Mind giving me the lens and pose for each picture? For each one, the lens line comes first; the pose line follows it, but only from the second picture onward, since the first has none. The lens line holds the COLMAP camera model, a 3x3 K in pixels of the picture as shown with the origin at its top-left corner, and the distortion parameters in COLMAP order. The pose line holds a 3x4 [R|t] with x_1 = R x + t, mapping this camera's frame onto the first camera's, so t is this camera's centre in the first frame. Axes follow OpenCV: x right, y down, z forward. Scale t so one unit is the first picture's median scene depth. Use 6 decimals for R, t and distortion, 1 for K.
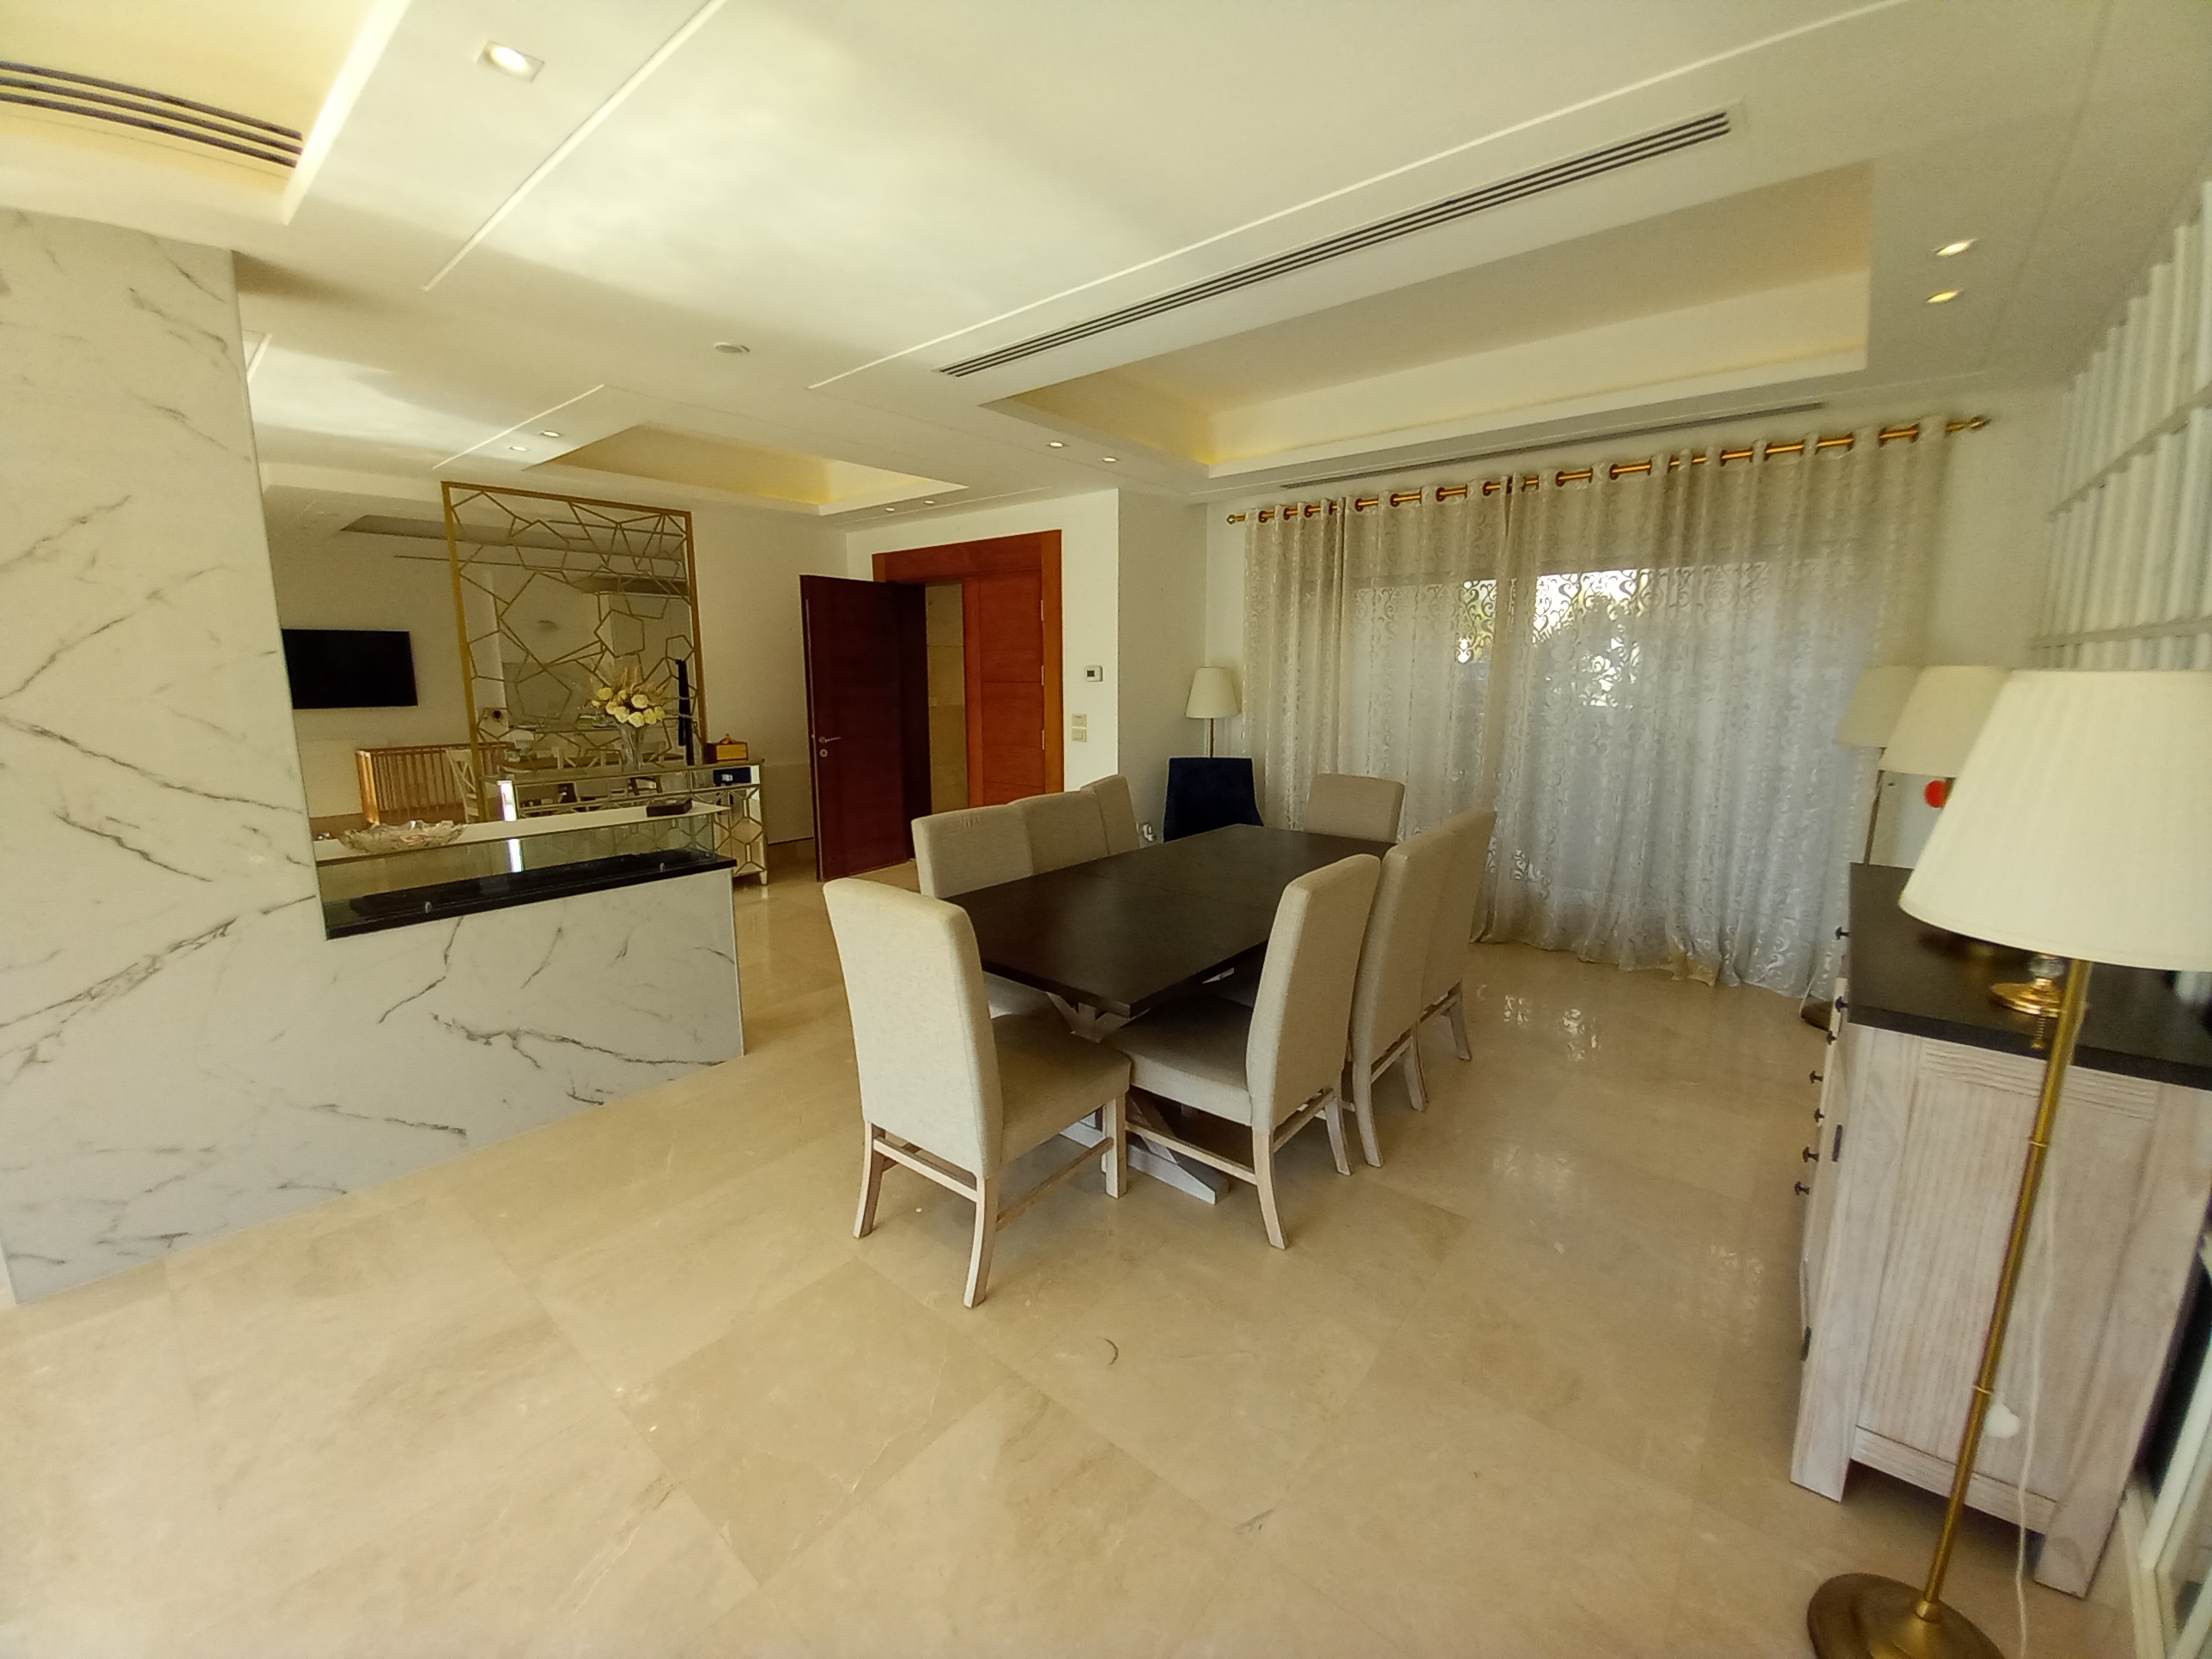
lens RADIAL K [[873.4, 0, 1113.2], [0, 873.4, 815.7], [0, 0, 1]] dist [0.024518, -0.019340]
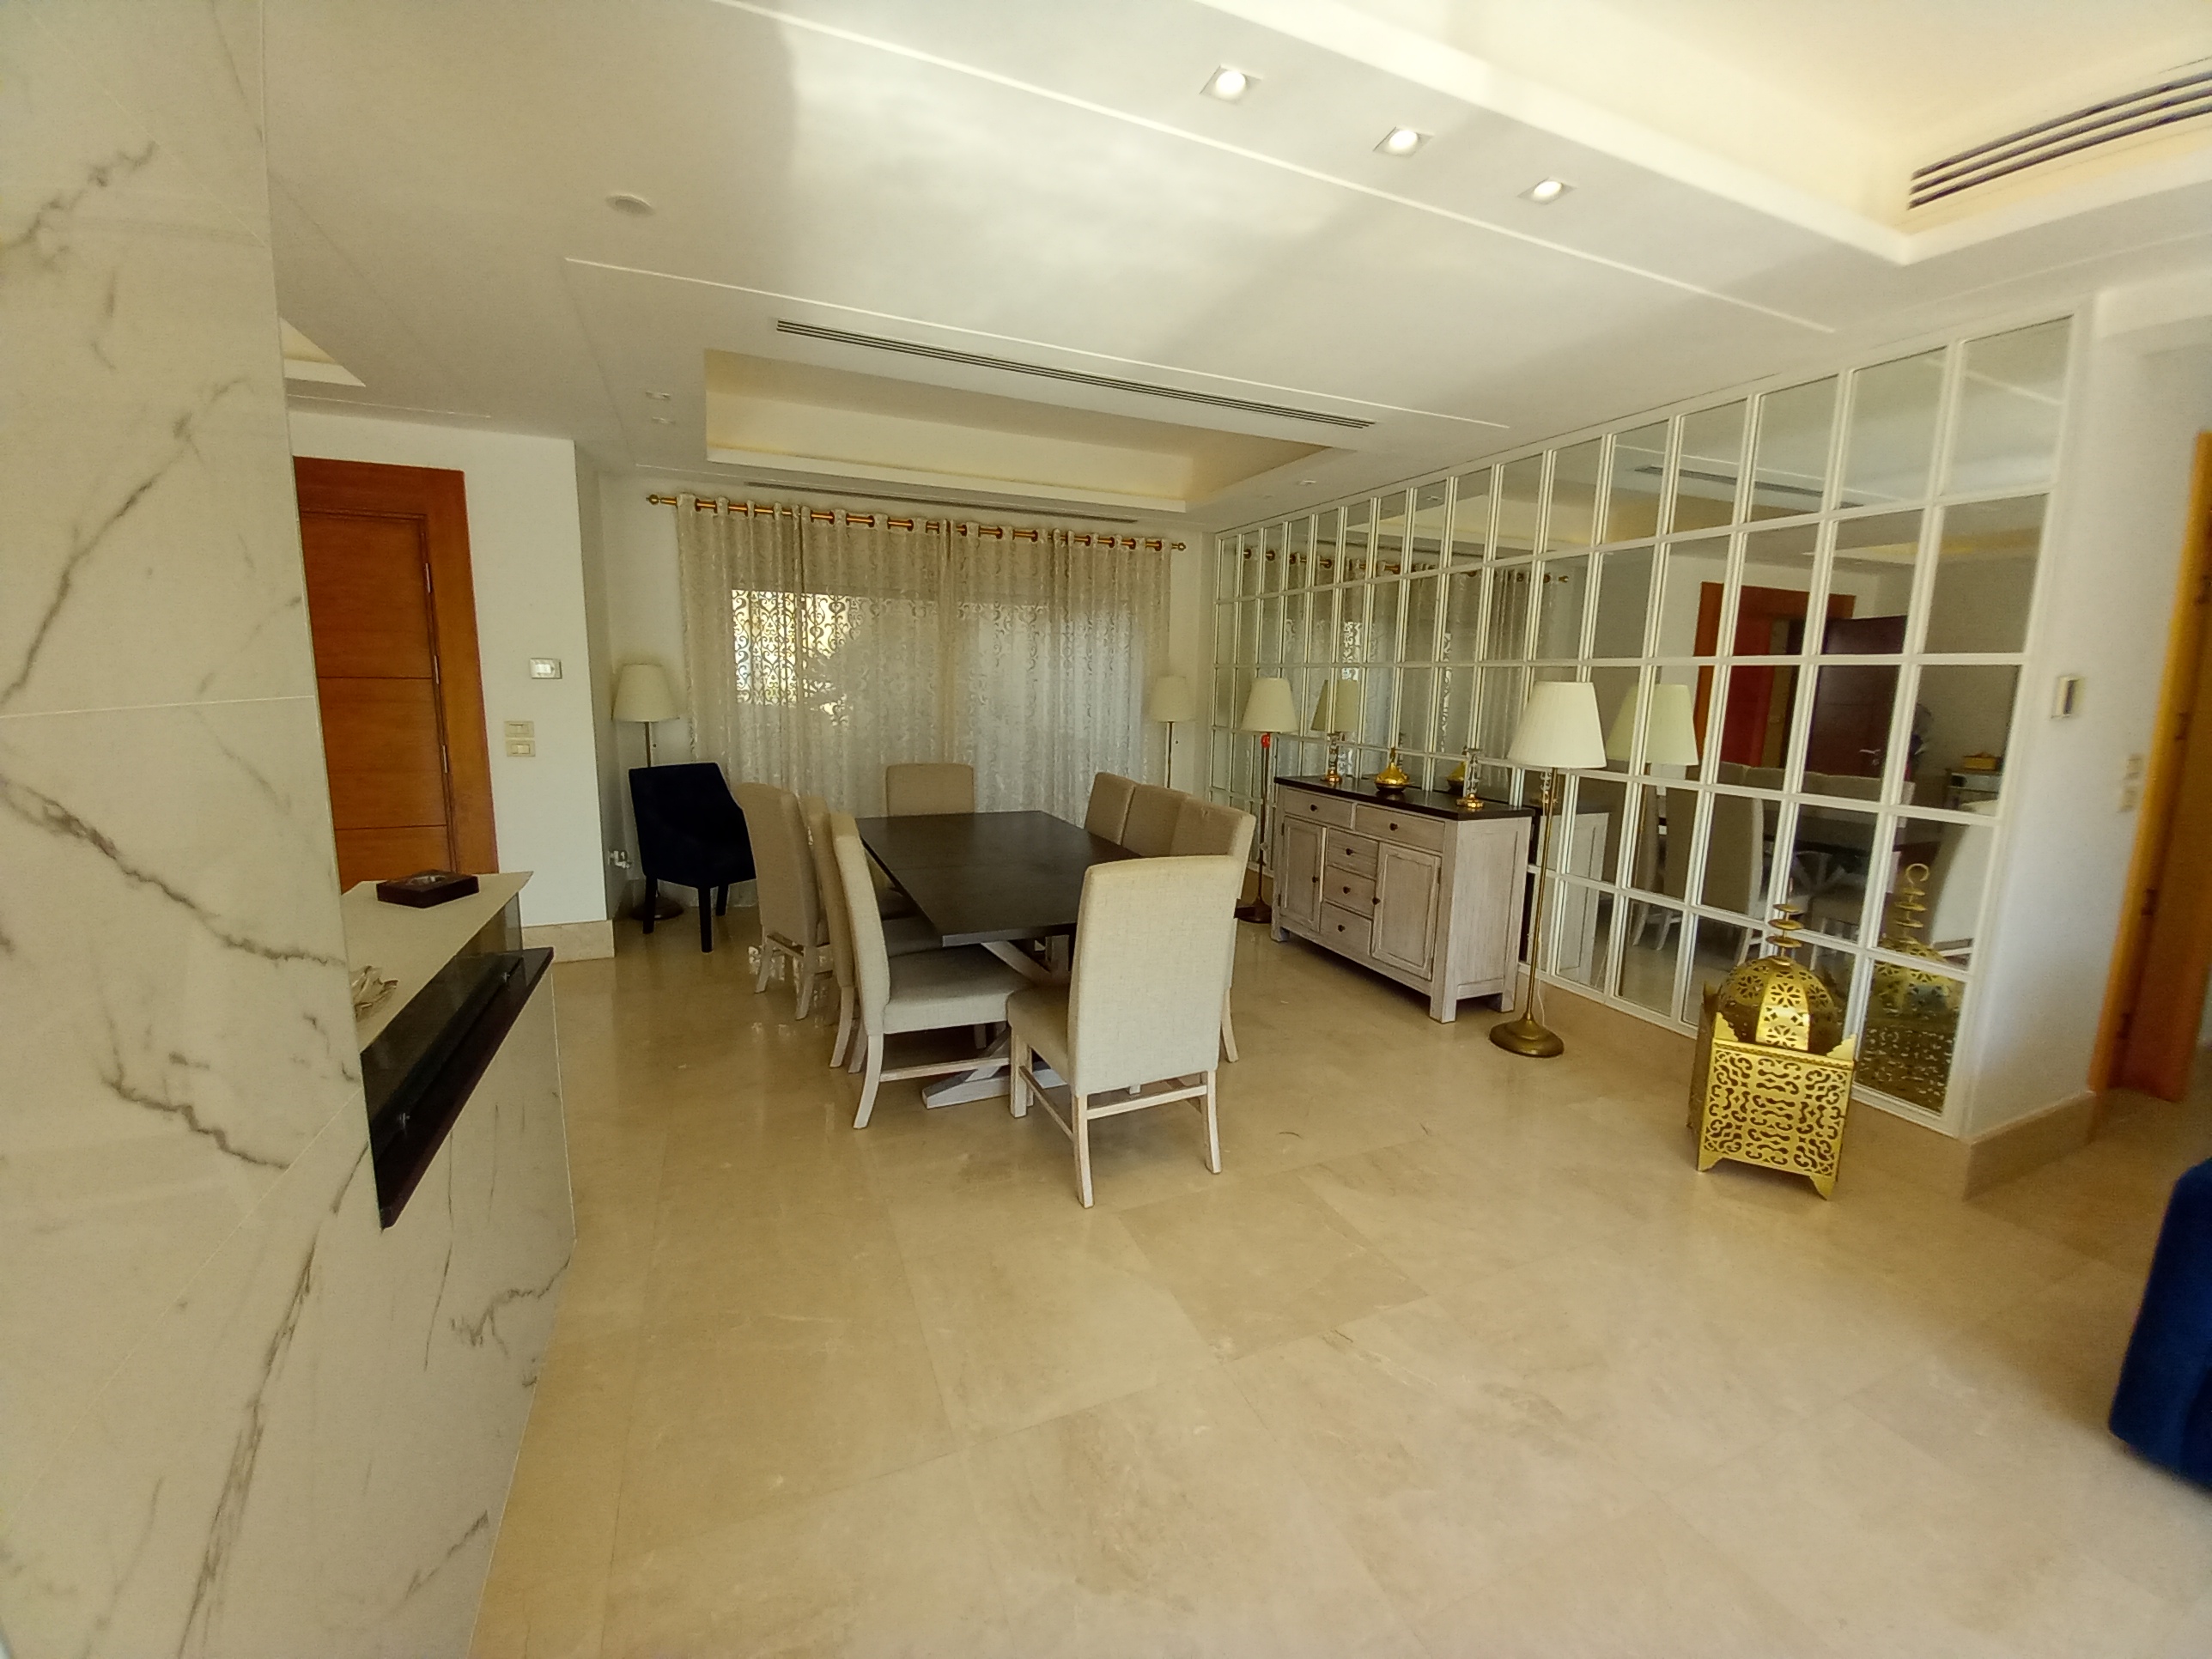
lens RADIAL K [[873.4, 0, 1113.2], [0, 873.4, 815.7], [0, 0, 1]] dist [0.024518, -0.019340]
pose [[0.448517, -0.126801, 0.884734, -1.217934], [0.126762, 0.988903, 0.077468, -0.067869], [-0.884739, 0.077405, 0.459614, 0.479104]]
